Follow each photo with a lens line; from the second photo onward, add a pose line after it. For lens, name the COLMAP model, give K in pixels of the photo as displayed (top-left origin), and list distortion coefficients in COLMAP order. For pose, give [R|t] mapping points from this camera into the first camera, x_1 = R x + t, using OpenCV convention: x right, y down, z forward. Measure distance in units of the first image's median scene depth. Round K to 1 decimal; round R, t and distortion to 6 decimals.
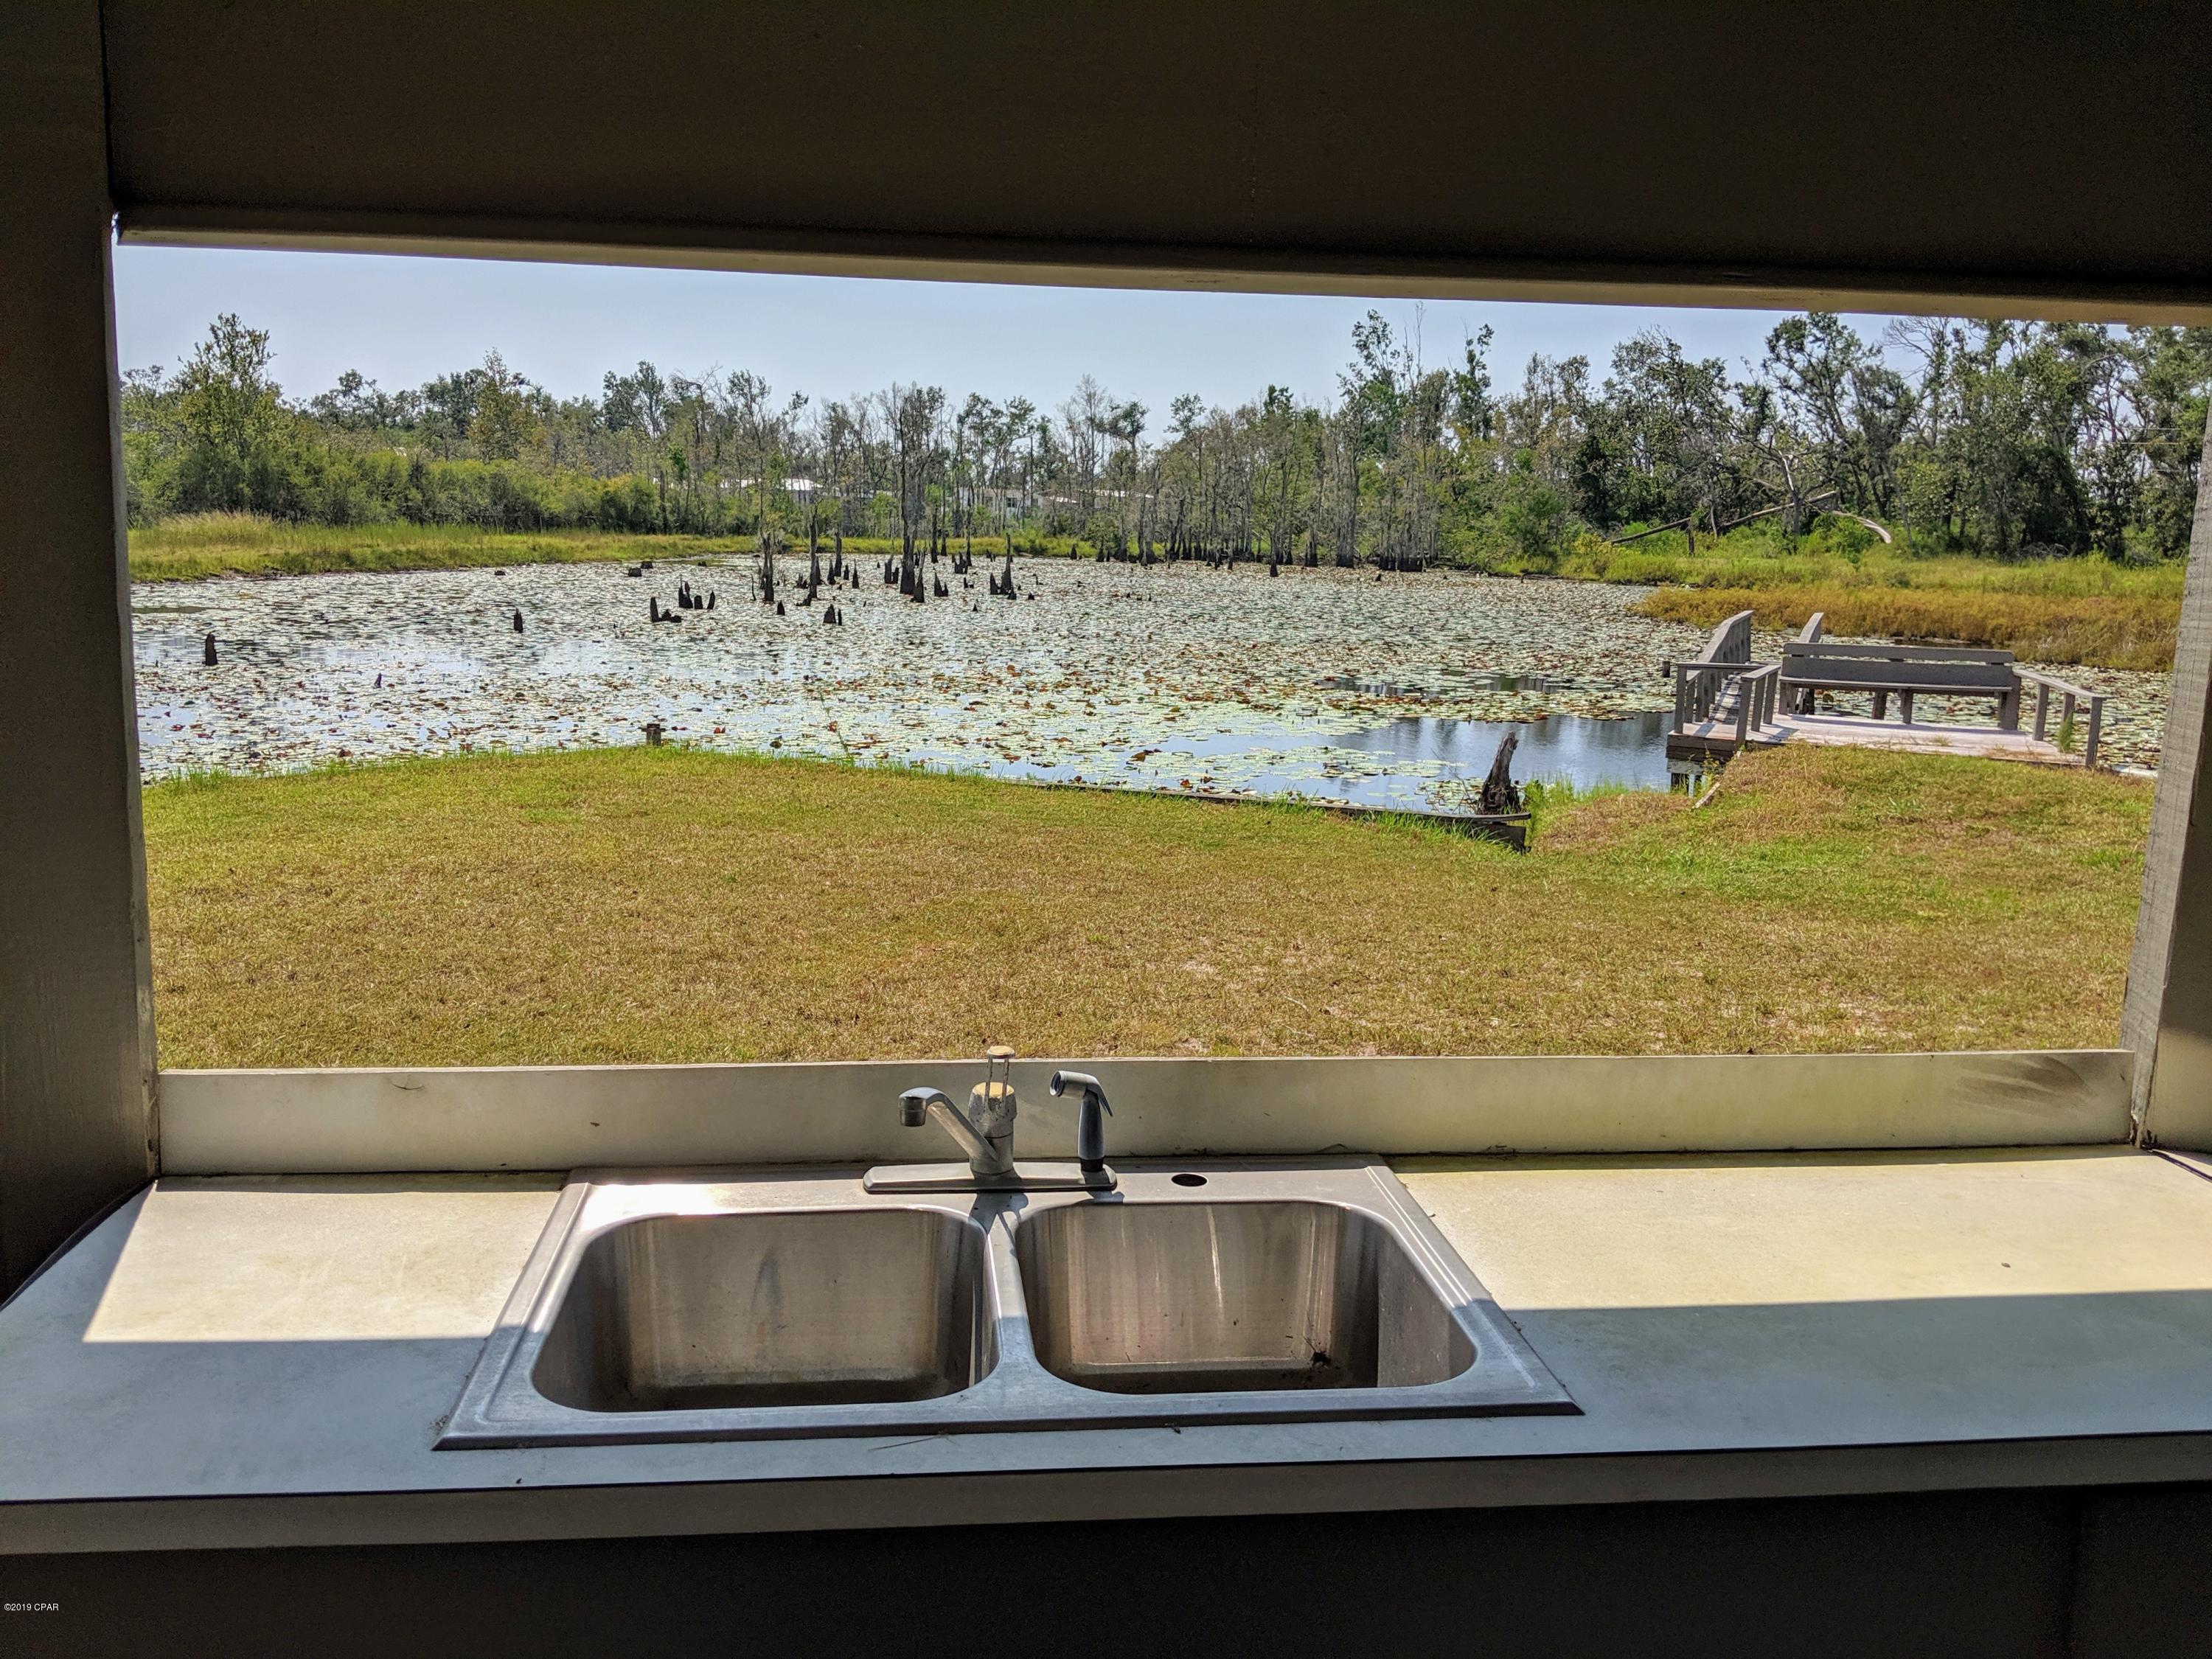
lens RADIAL K [[1792.4, 0, 1062.6], [0, 1792.4, 844.6], [0, 0, 1]] dist [0.065626, -0.122556]
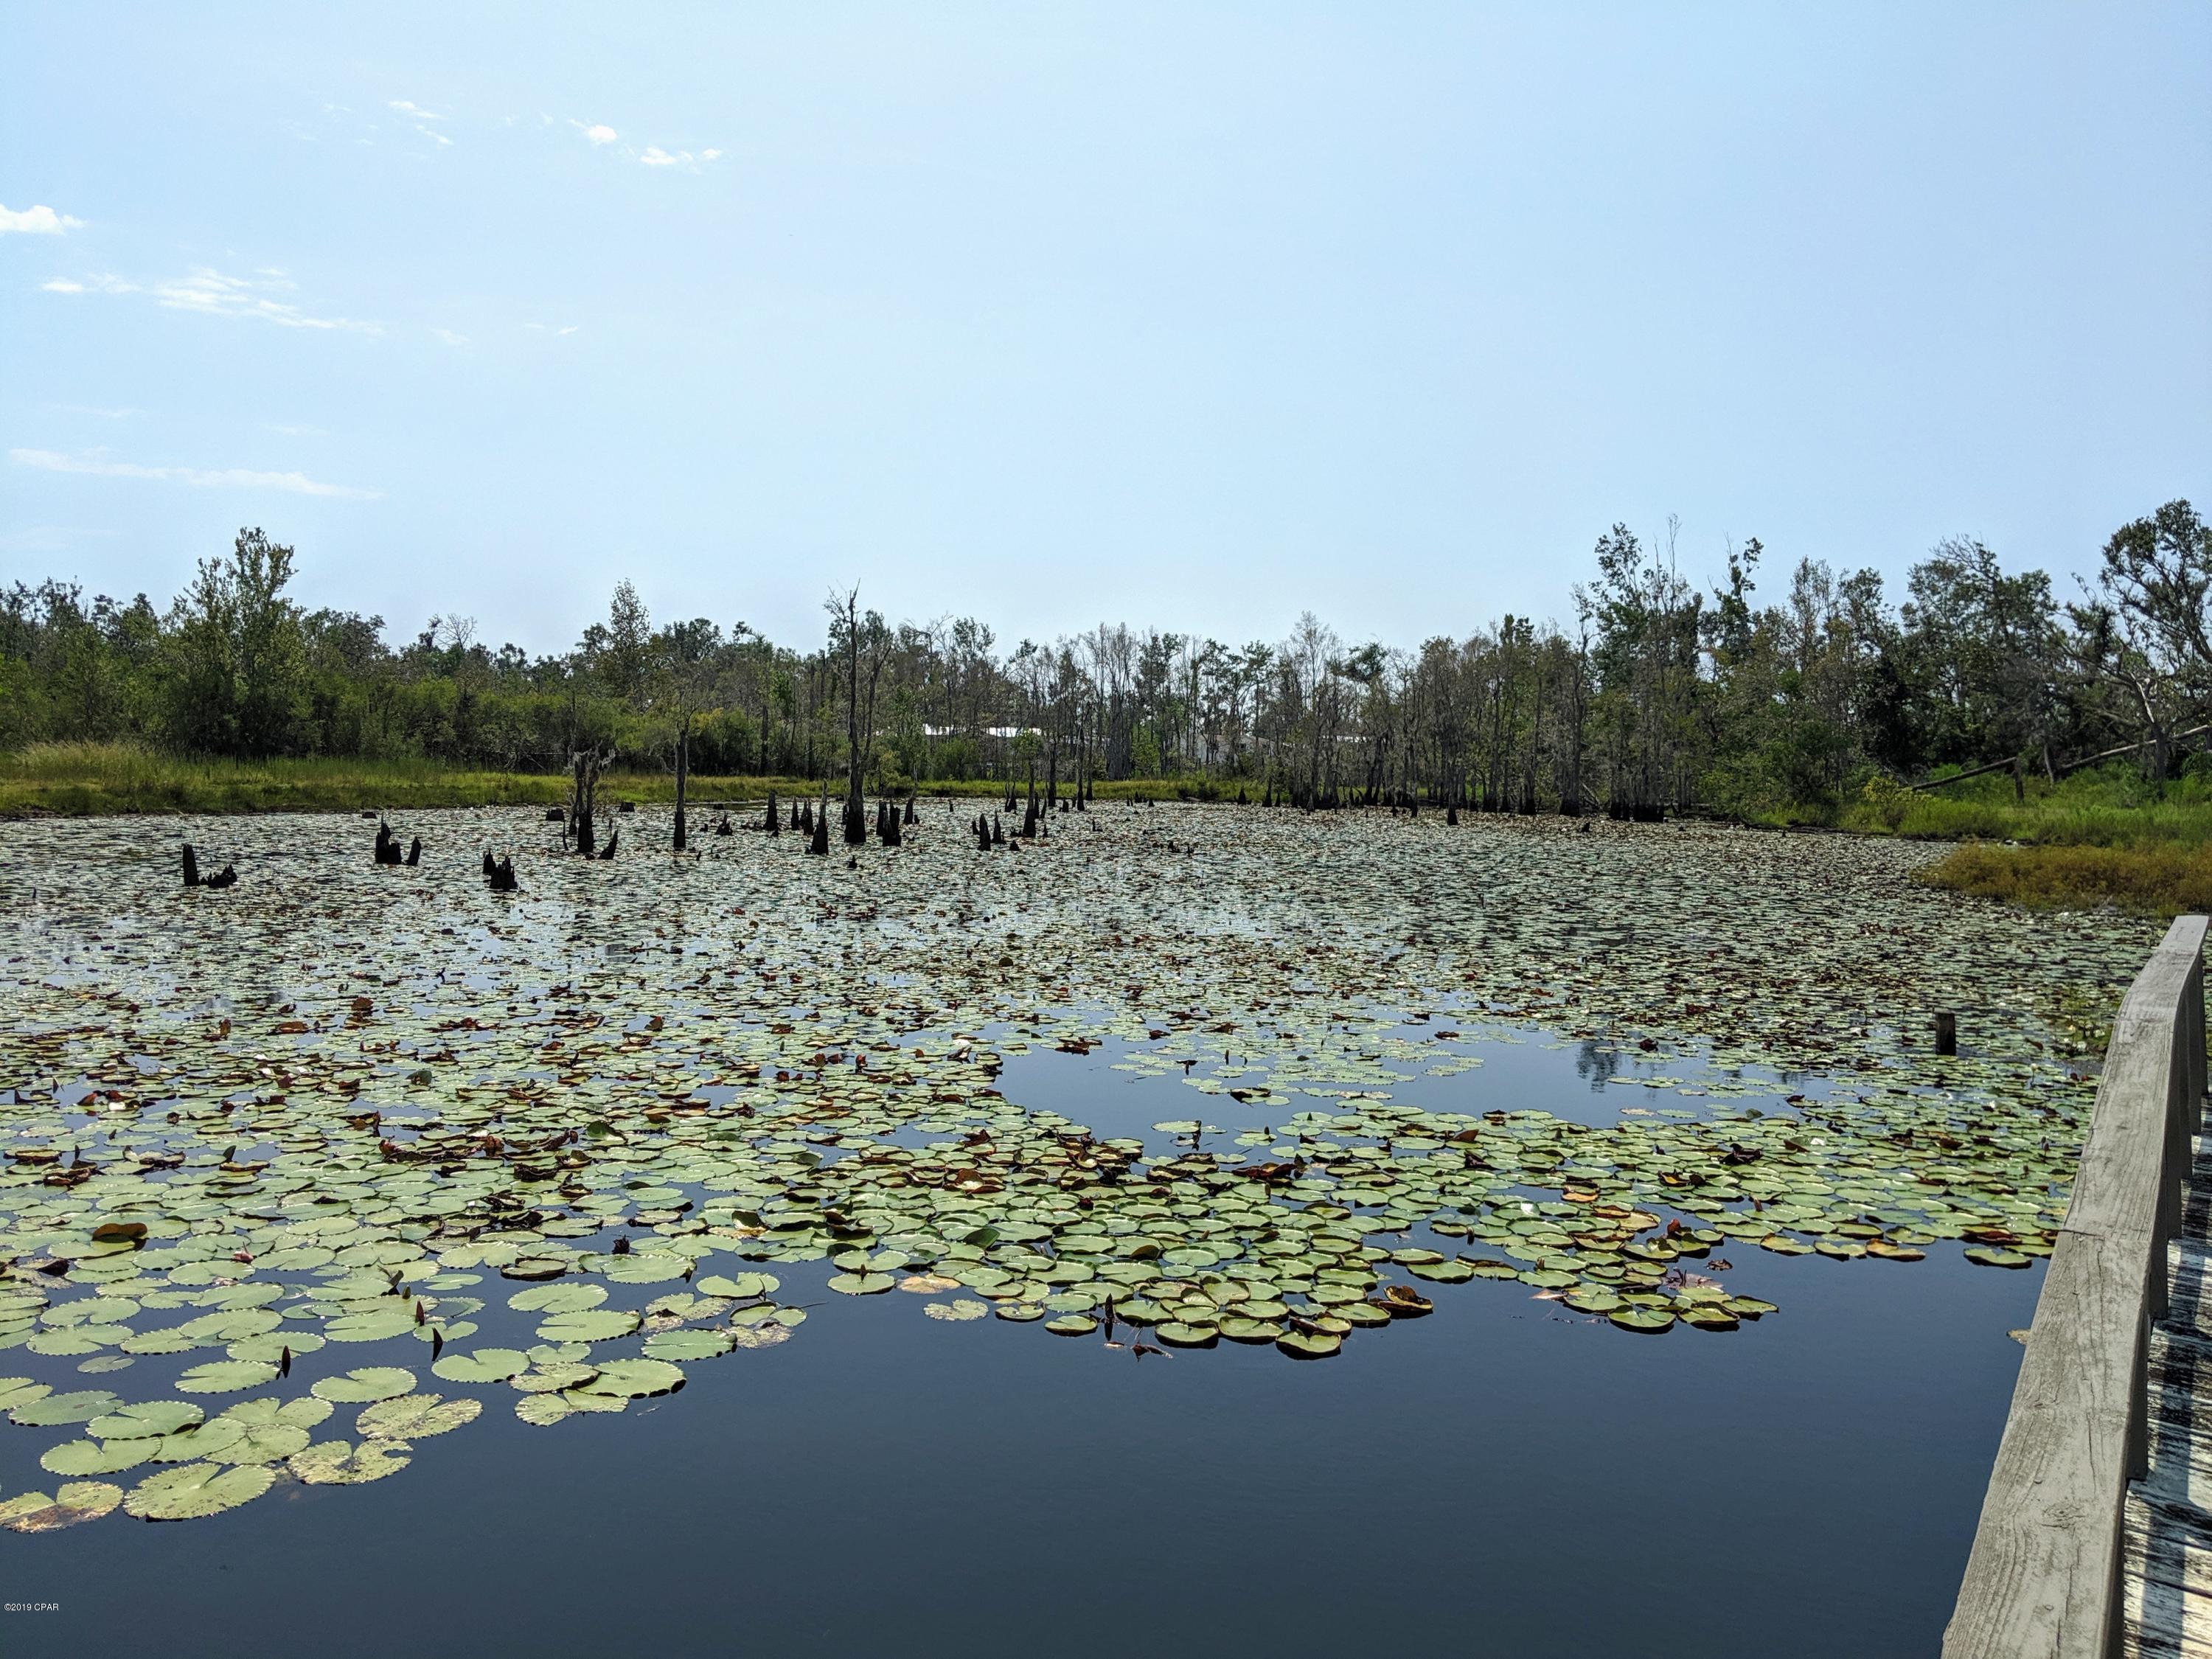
lens RADIAL K [[1792.4, 0, 1082.2], [0, 1792.4, 827.2], [0, 0, 1]] dist [0.065626, -0.122556]
pose [[0.988846, 0.004939, -0.148859, 0.053782], [-0.026985, 0.988850, -0.146450, -0.020977], [0.146476, 0.148834, 0.977954, 0.150112]]
